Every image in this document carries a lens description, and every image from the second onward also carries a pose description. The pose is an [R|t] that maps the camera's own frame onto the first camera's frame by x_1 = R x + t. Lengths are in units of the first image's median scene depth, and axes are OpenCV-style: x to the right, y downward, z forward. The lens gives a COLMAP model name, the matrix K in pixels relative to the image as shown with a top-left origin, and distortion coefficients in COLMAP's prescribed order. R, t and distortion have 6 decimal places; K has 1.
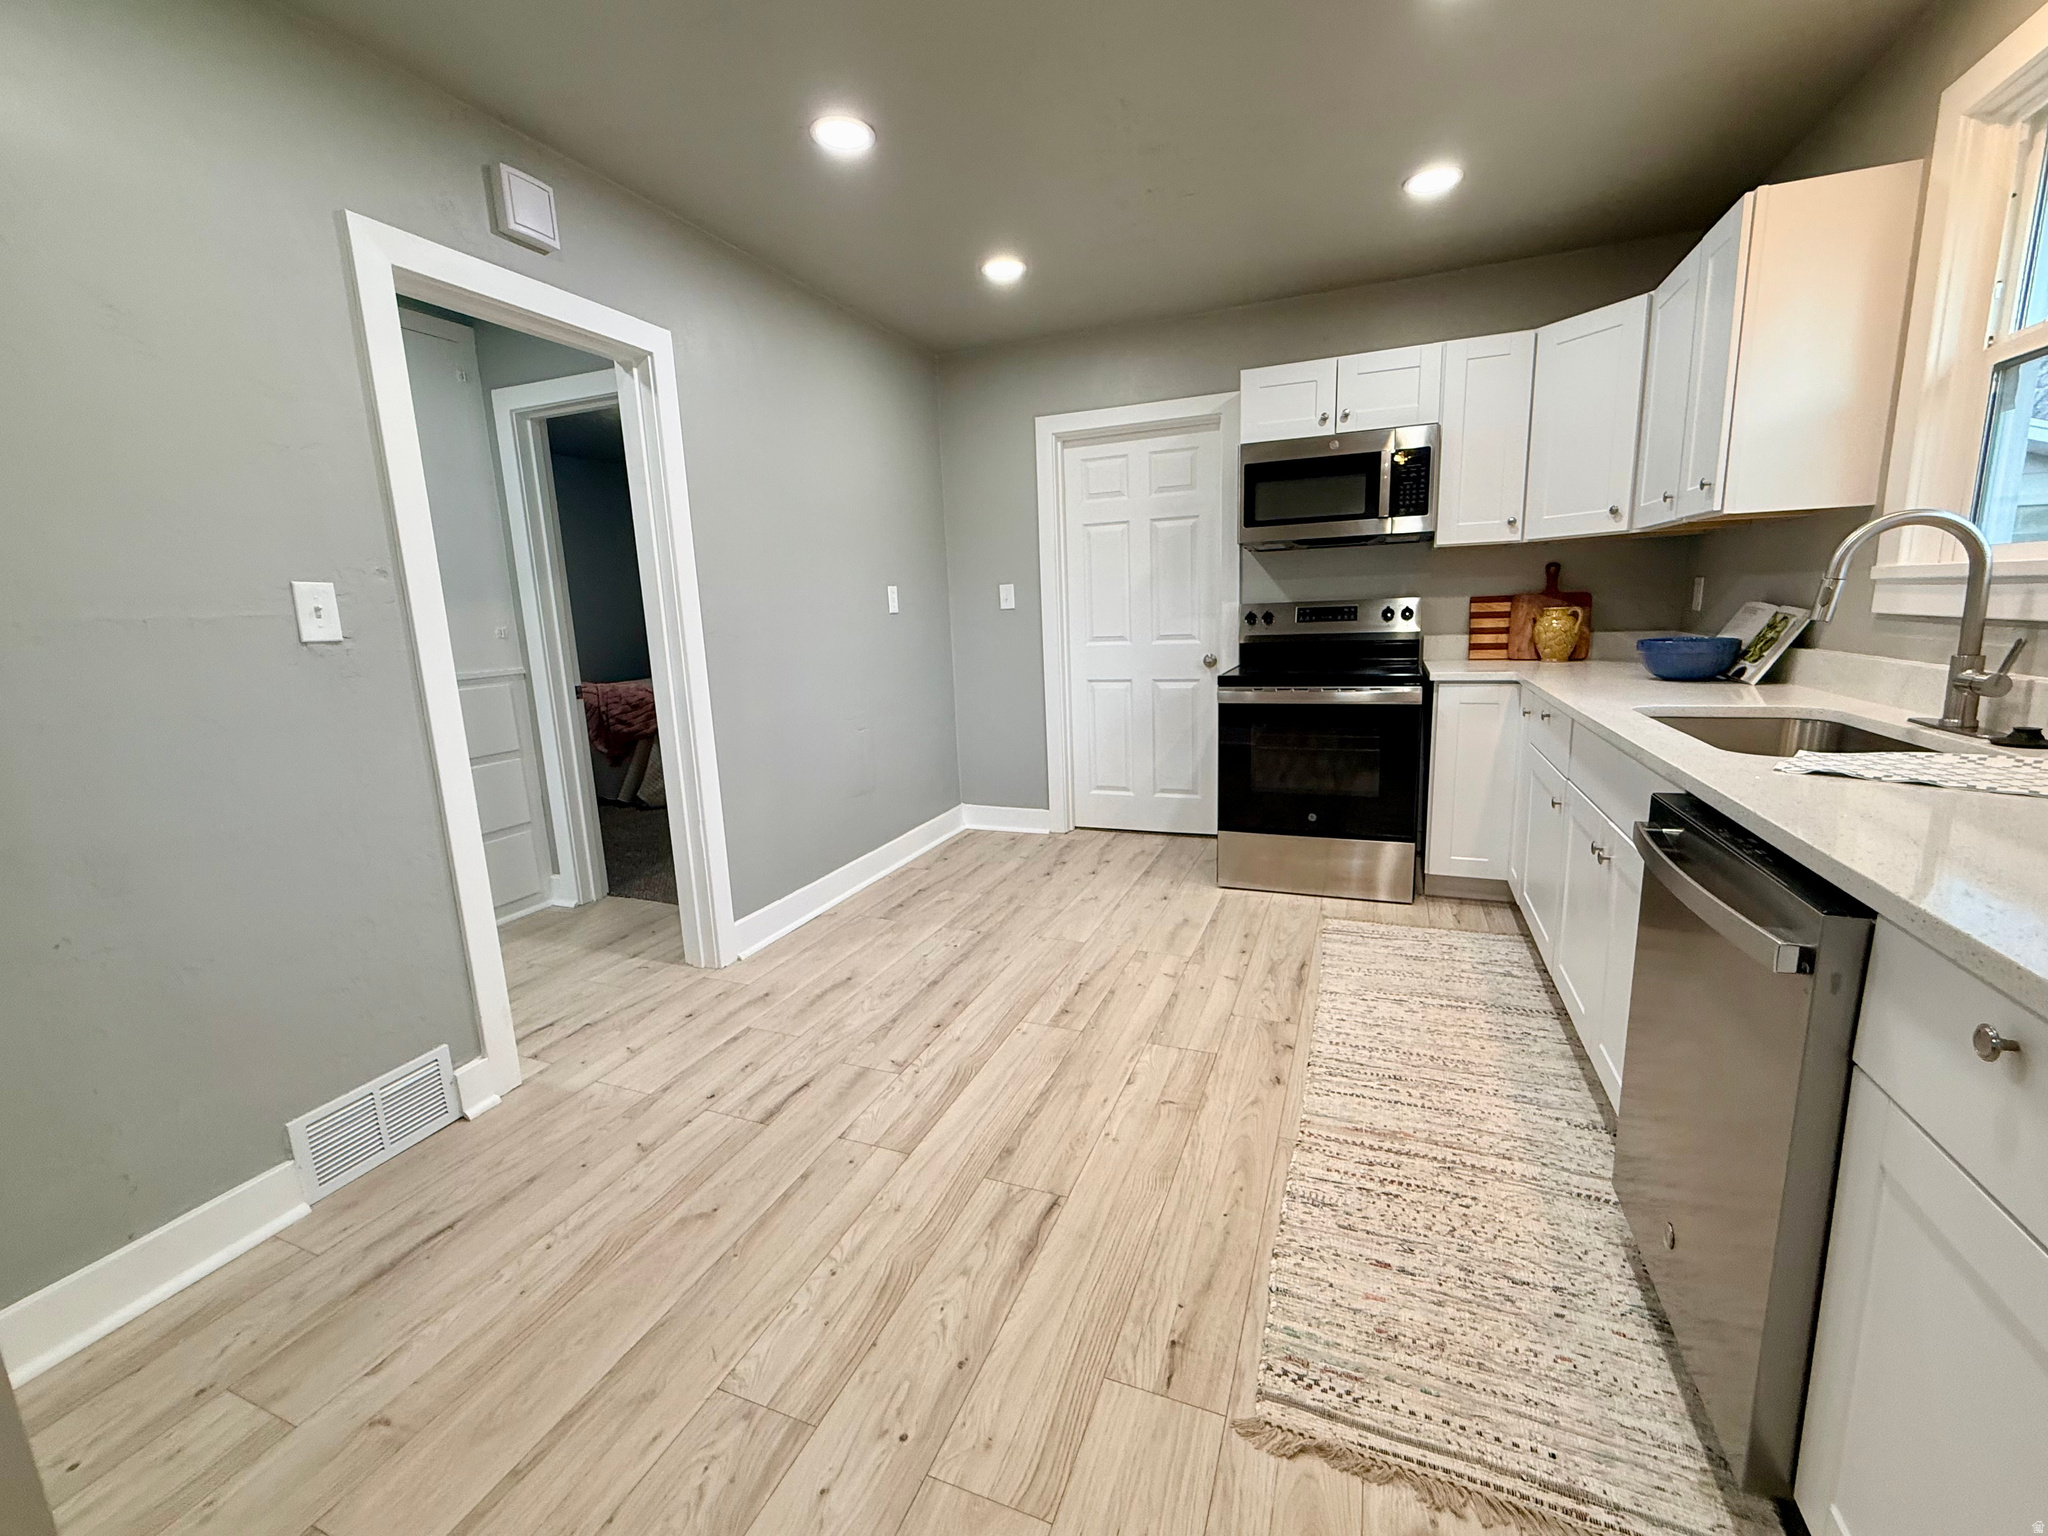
lens RADIAL K [[827.1, 0, 1014.9], [0, 827.1, 764.4], [0, 0, 1]] dist [-0.000059, 0.000021]
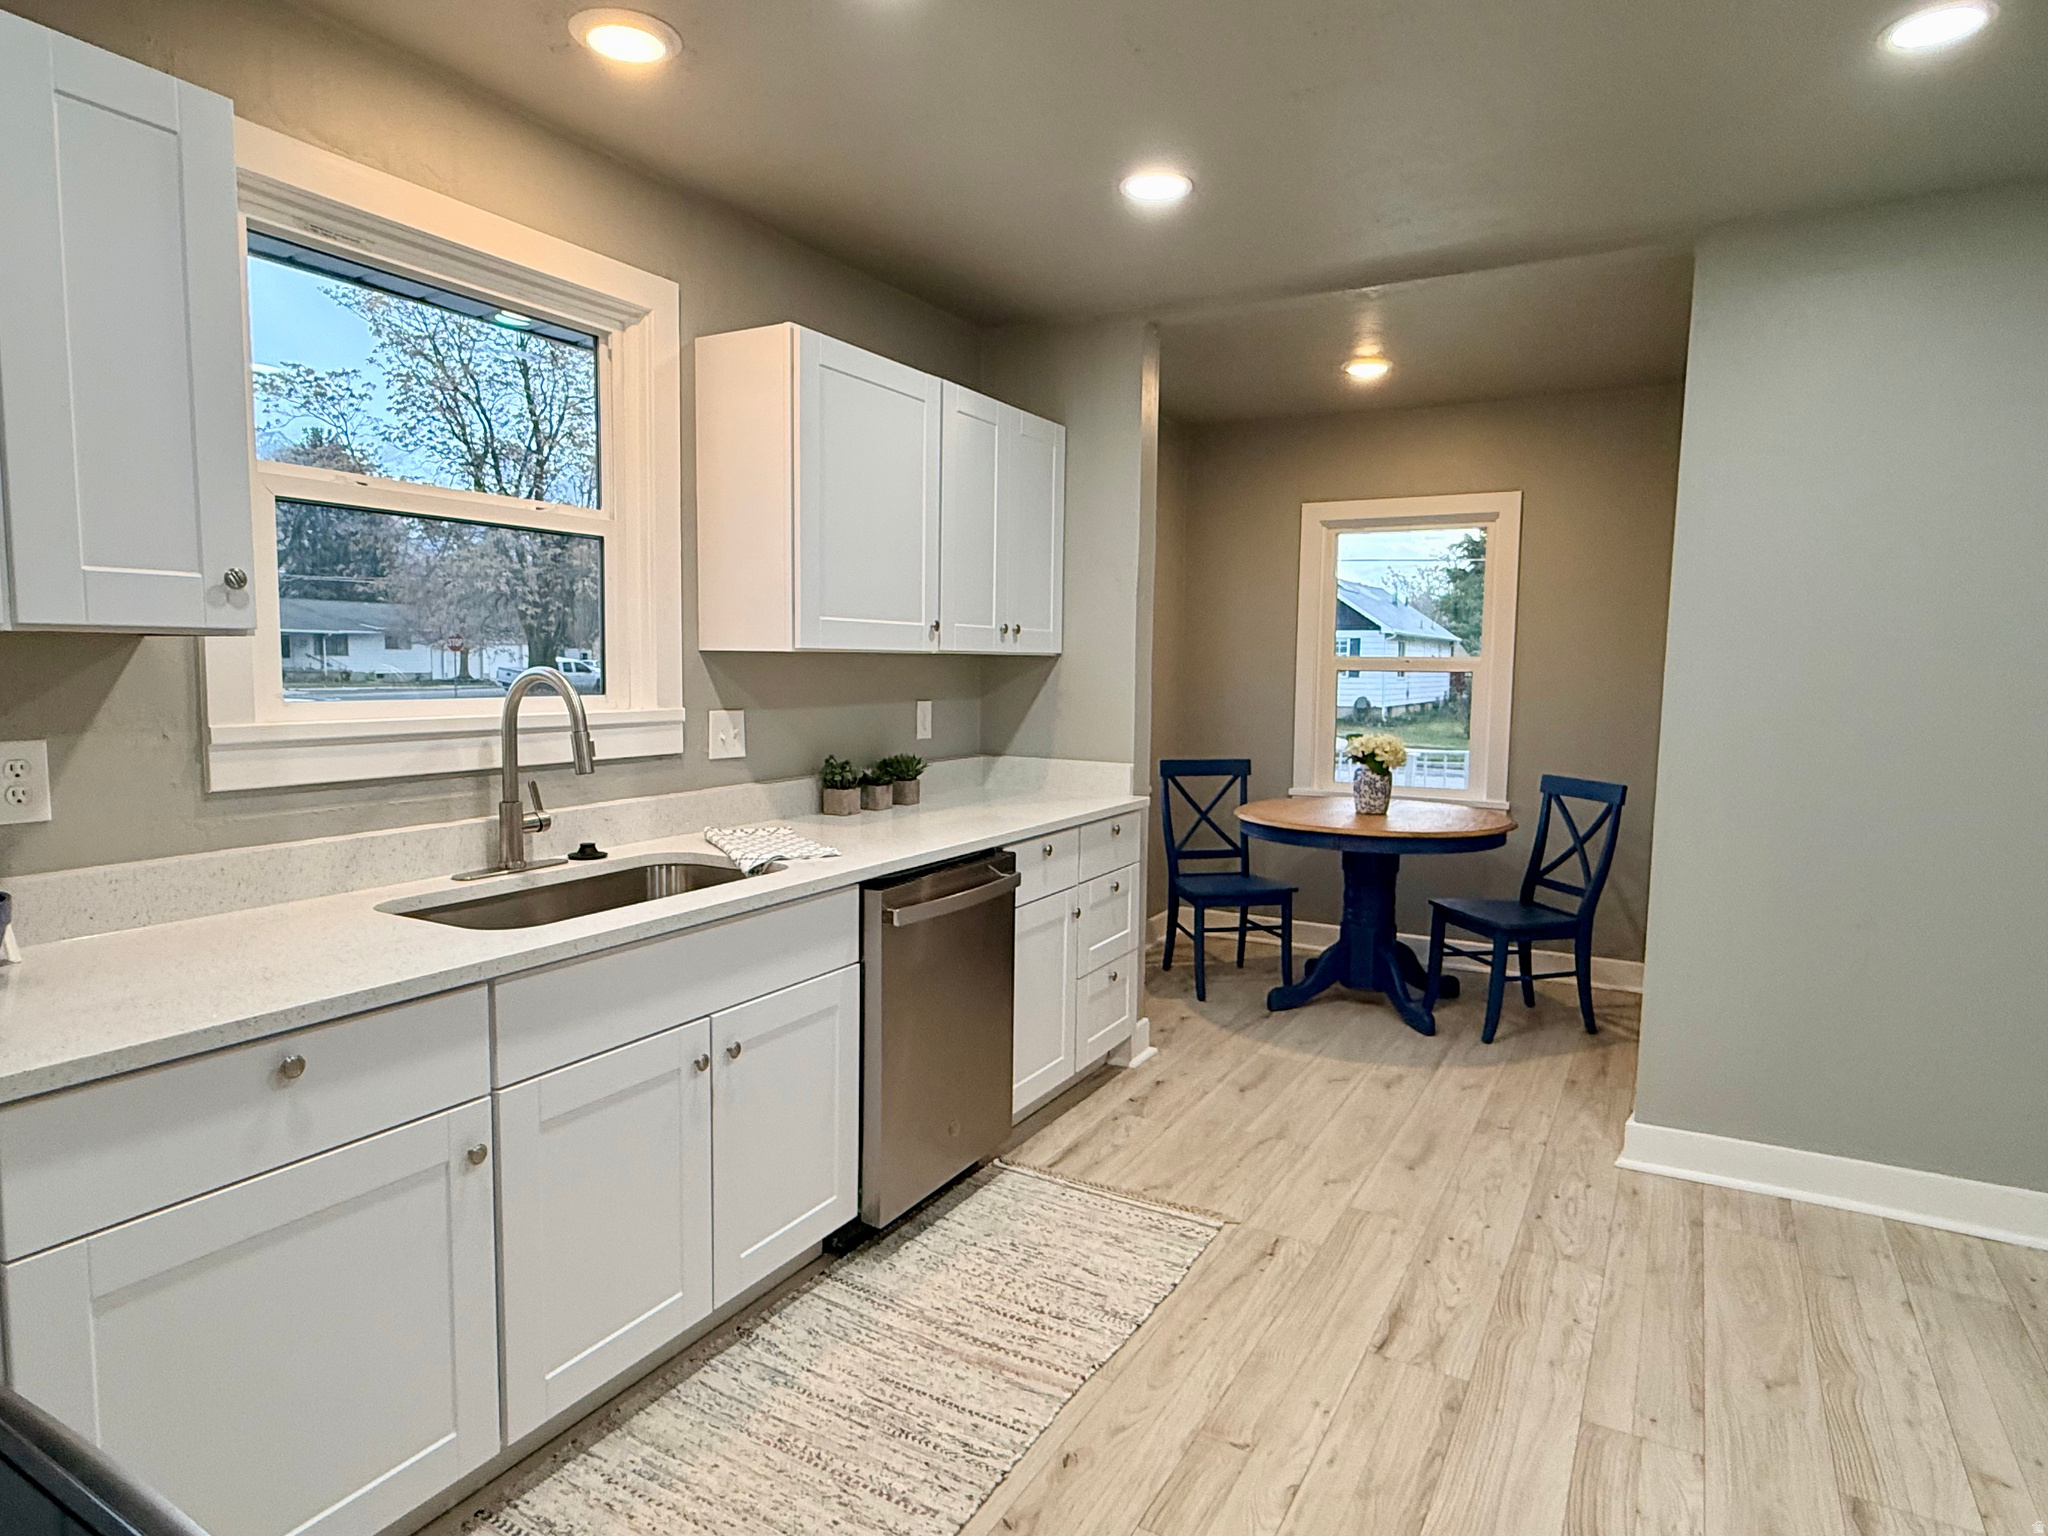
lens RADIAL K [[1172.0, 0, 1017.2], [0, 1172.0, 772.7], [0, 0, 1]] dist [-0.003391, -0.001777]
pose [[-0.992114, 0.015582, 0.124367, 0.297335], [0.049881, 0.959368, 0.277714, -0.526027], [-0.114986, 0.281727, -0.952580, 2.234676]]
